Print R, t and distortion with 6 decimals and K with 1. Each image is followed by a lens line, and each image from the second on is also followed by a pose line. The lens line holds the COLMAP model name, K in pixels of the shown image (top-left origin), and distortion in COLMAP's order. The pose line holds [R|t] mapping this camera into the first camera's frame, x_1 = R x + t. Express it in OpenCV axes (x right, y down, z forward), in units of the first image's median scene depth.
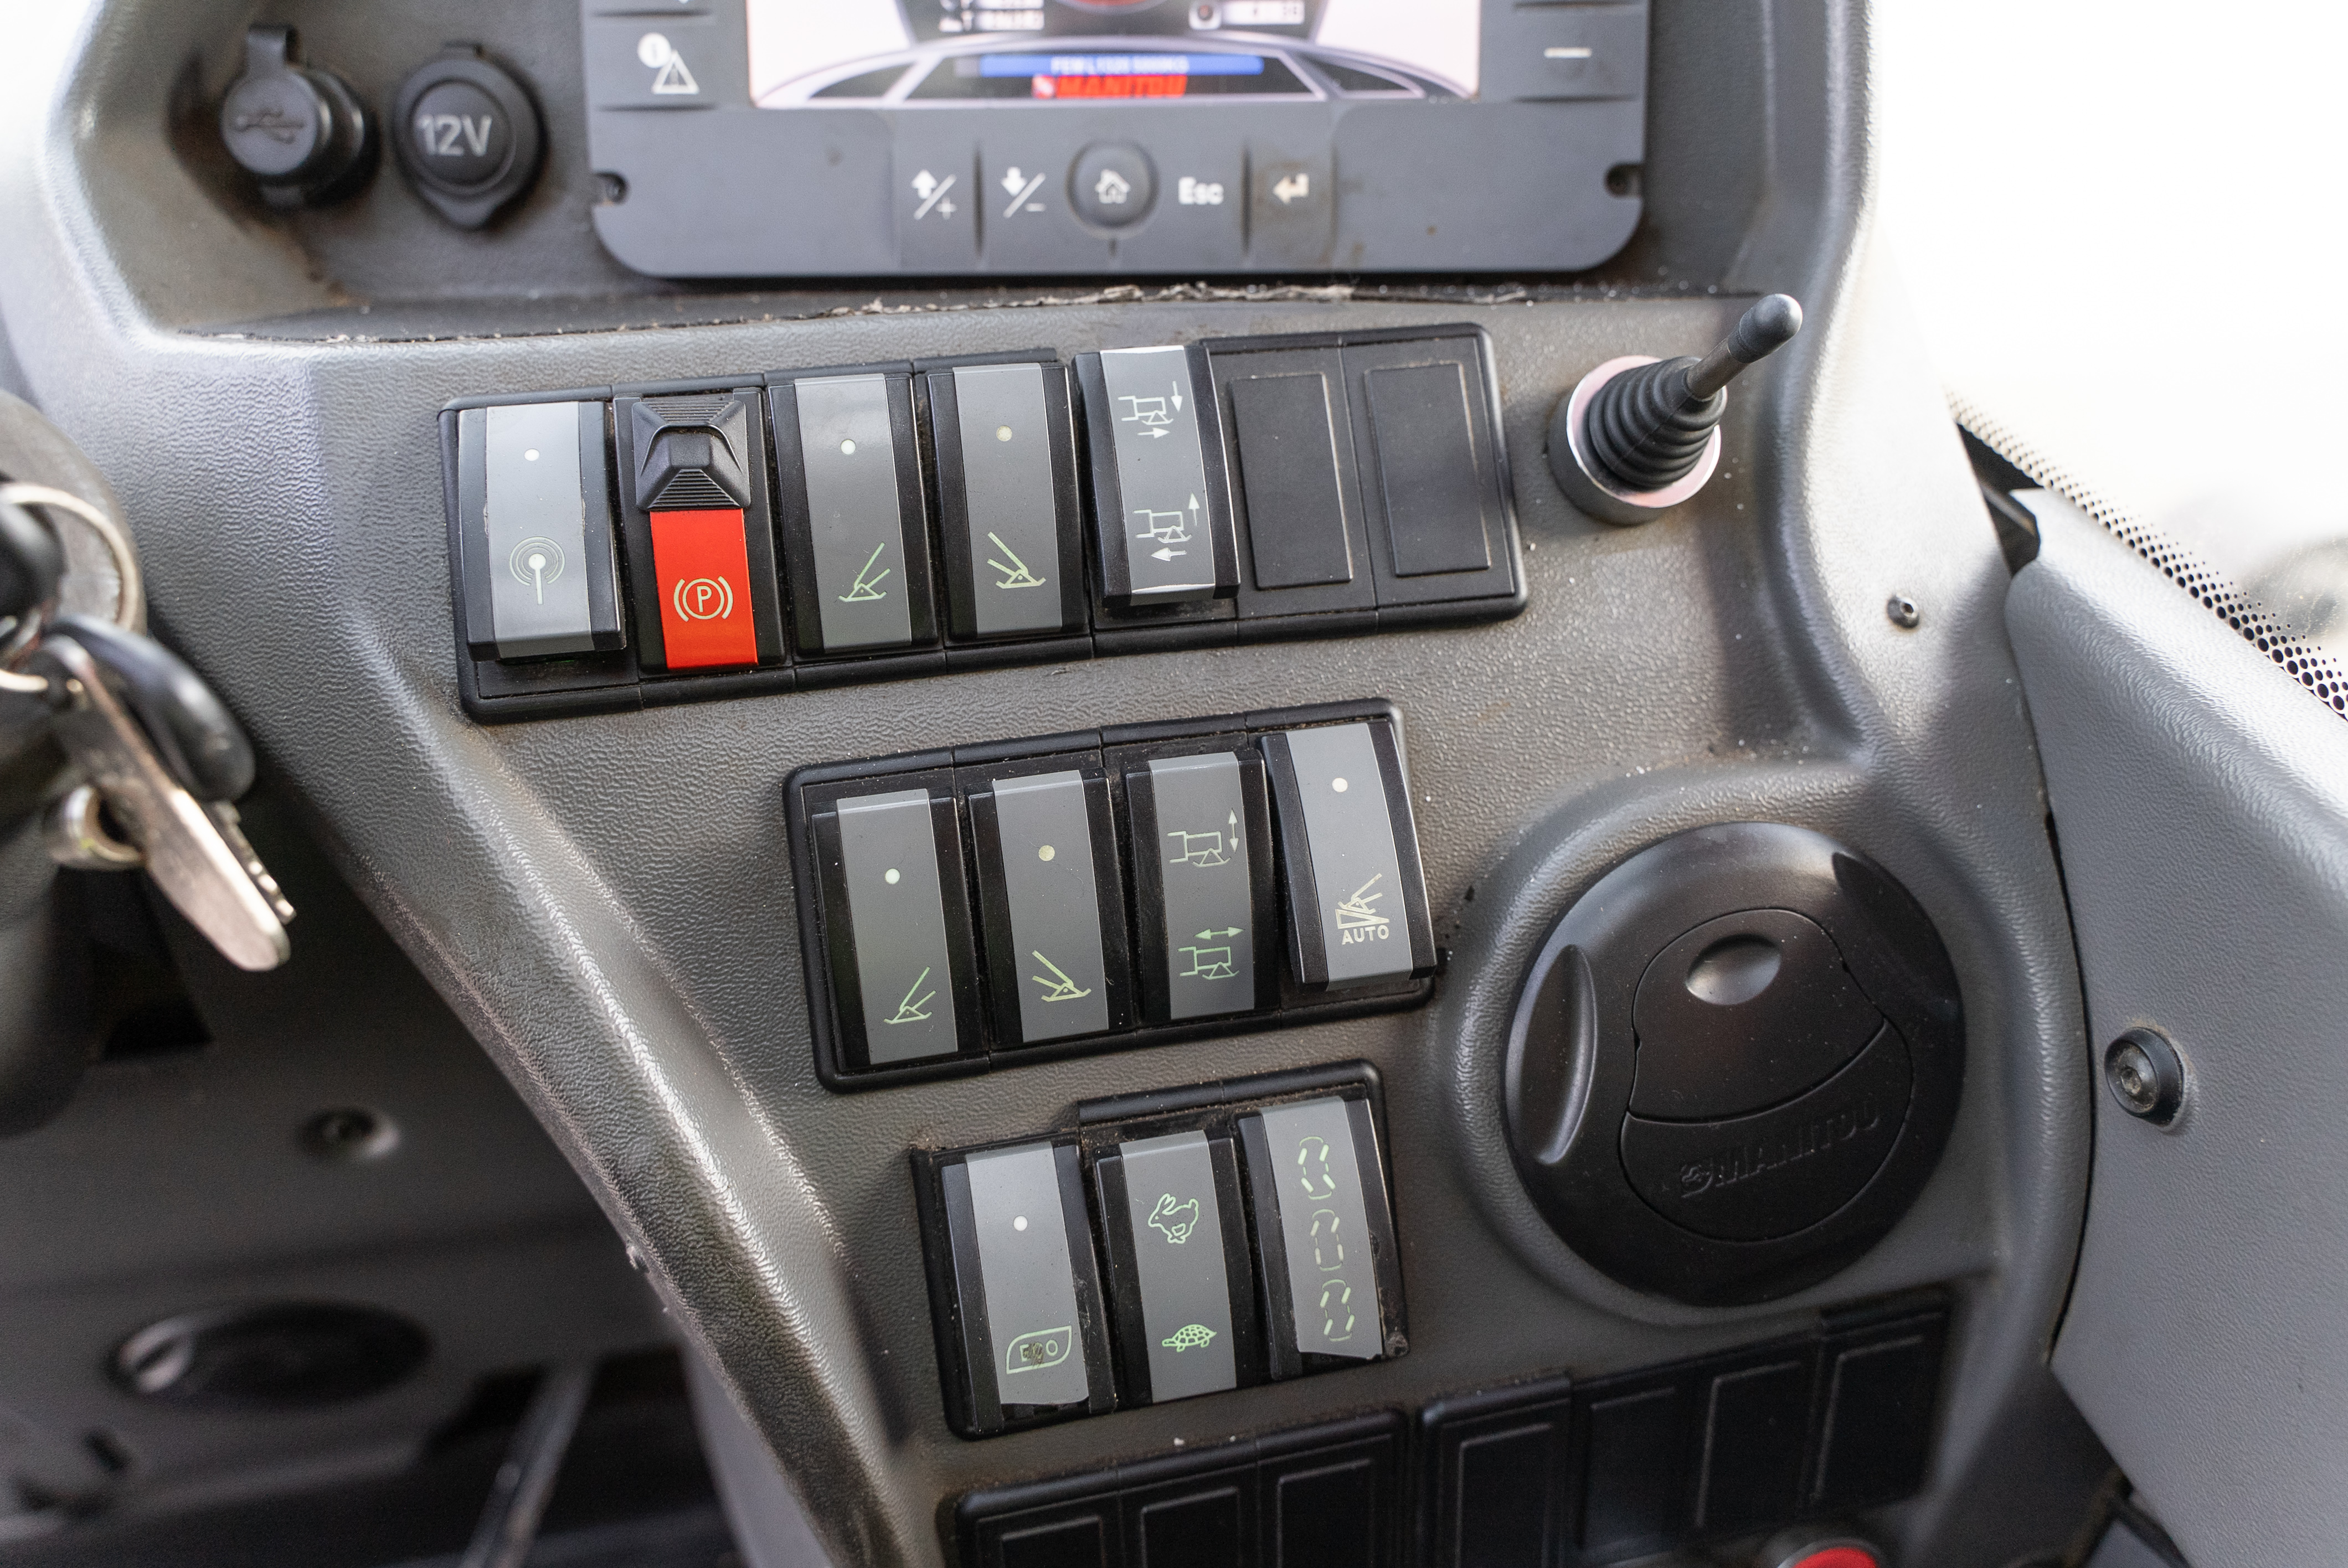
lens RADIAL K [[1937.0, 0, 1130.5], [0, 1937.0, 760.6], [0, 0, 1]] dist [0.007920, 0.004727]
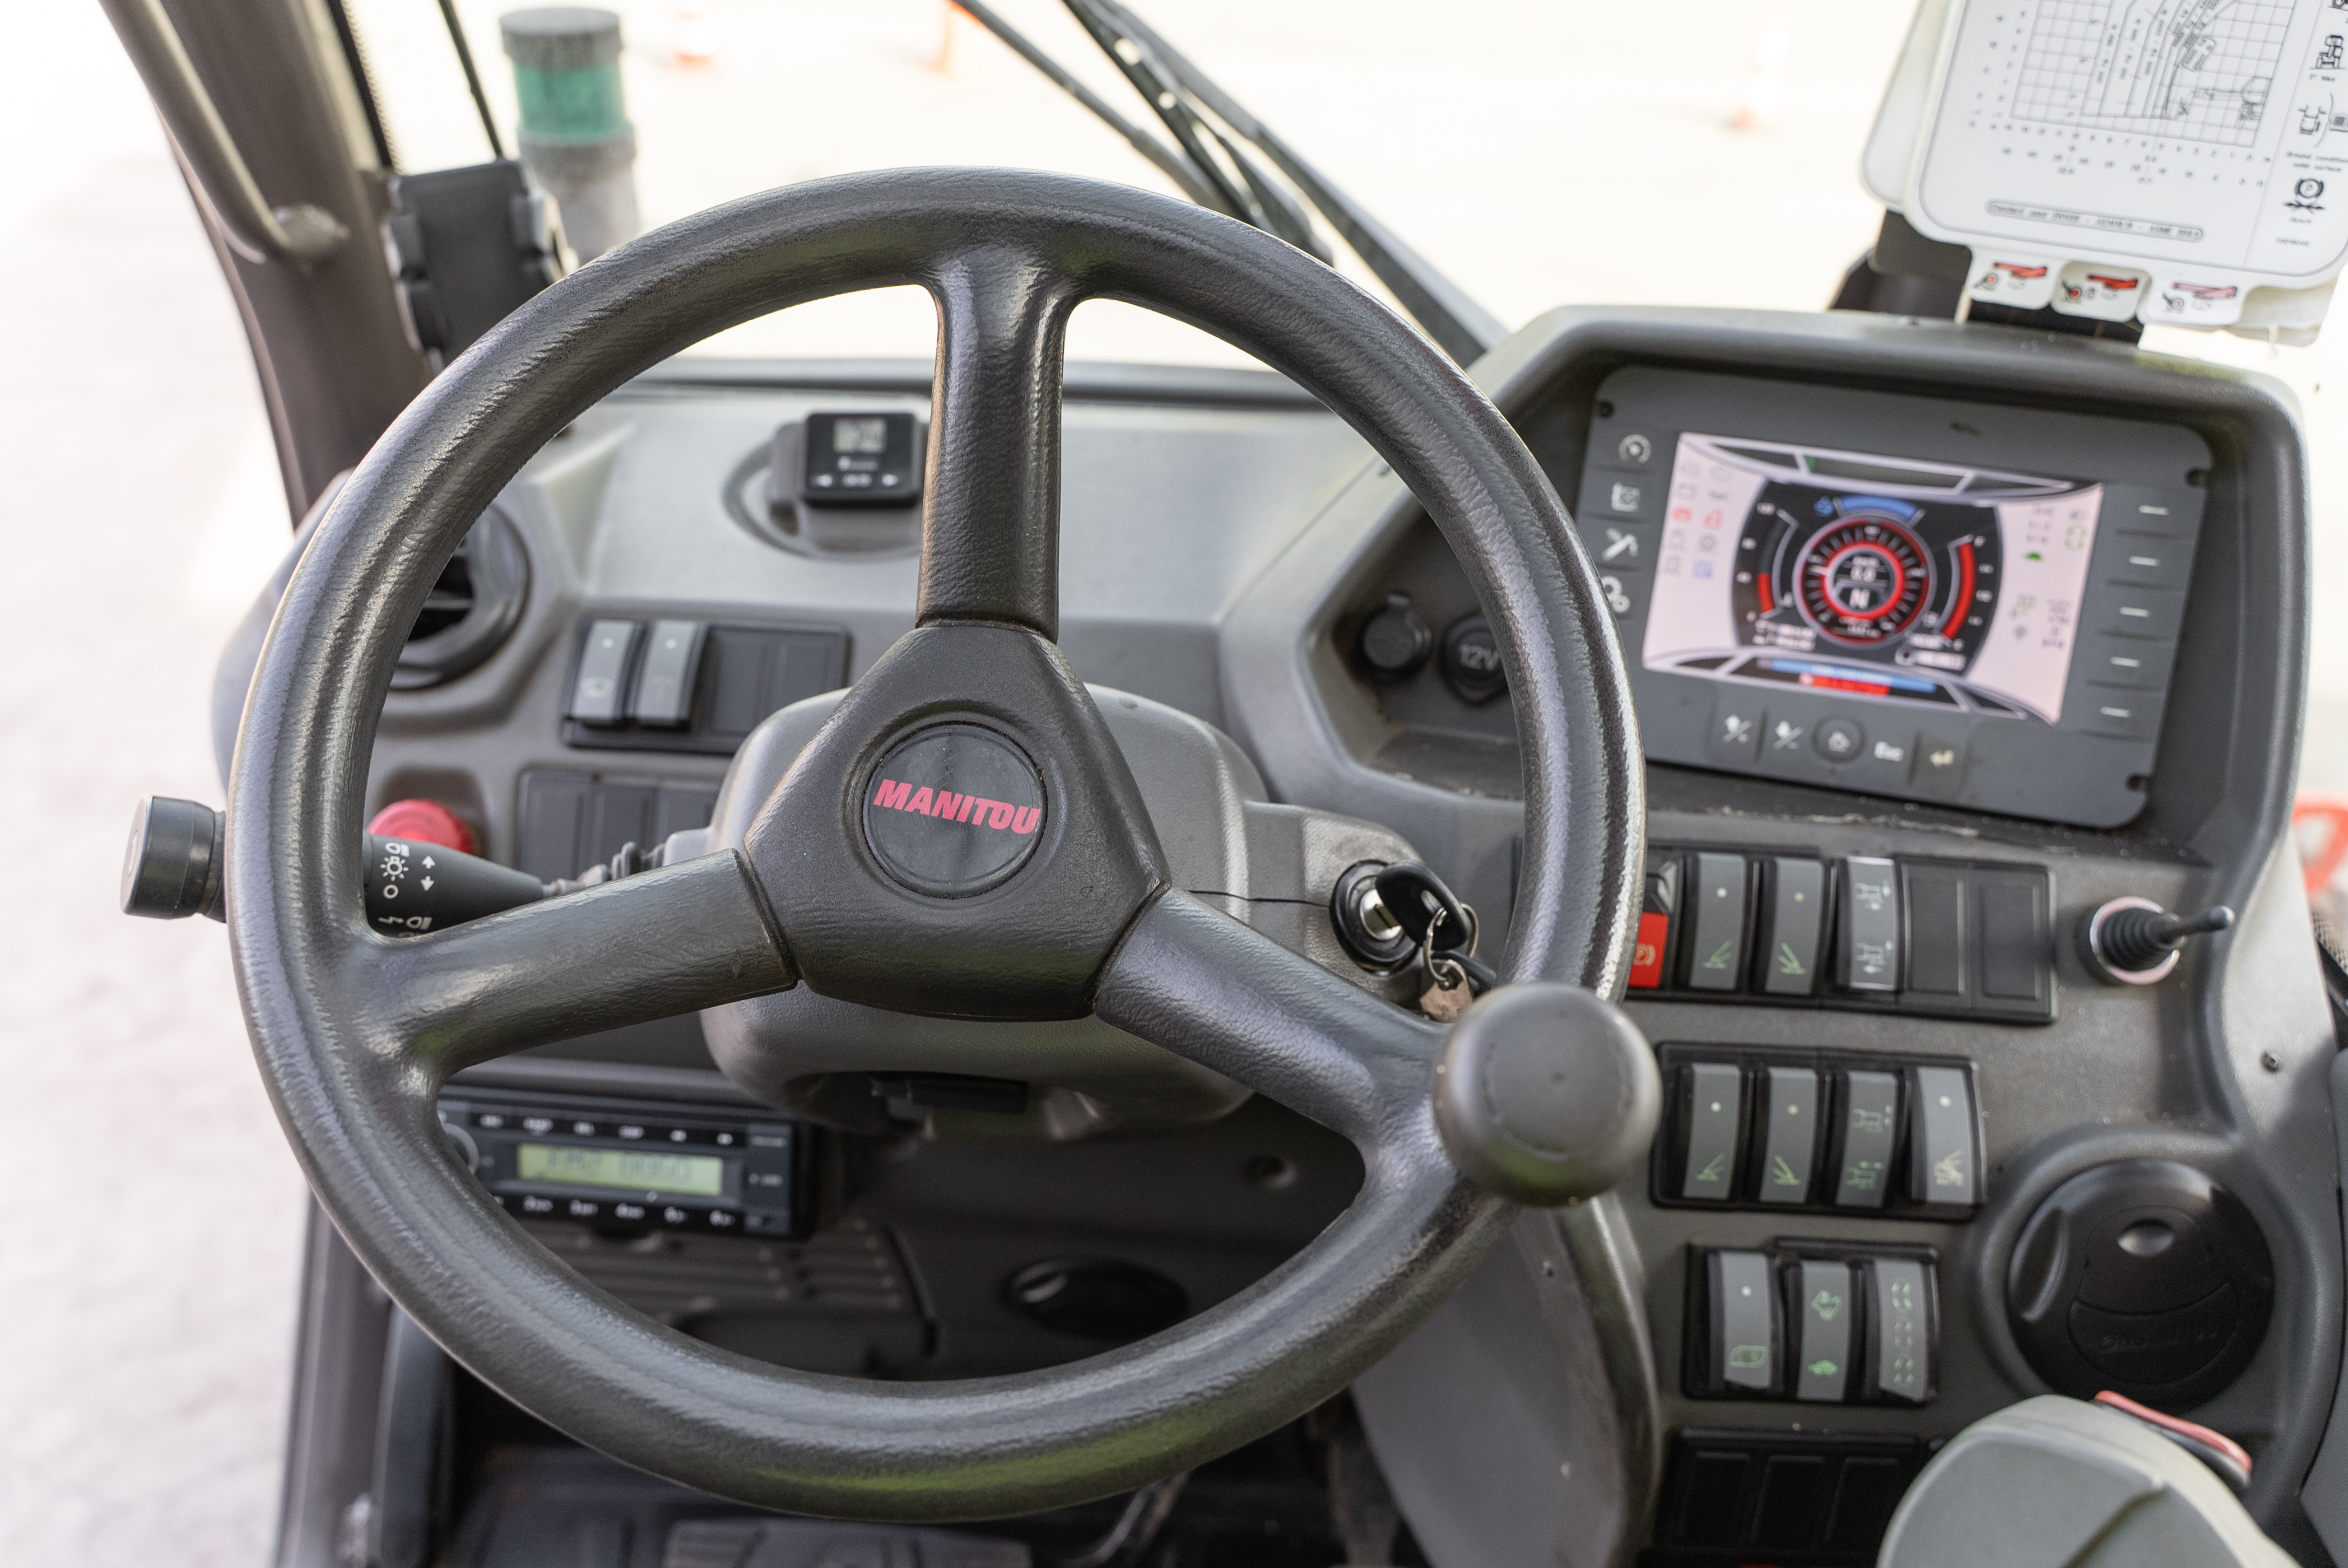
lens RADIAL K [[1853.7, 0, 1174.0], [0, 1853.7, 784.0], [0, 0, 1]] dist [0.000917, -0.001329]
pose [[0.971353, 0.160990, -0.174804, -0.350623], [-0.172795, 0.983452, -0.054452, -0.062158], [0.163145, 0.083097, 0.983096, -0.930925]]
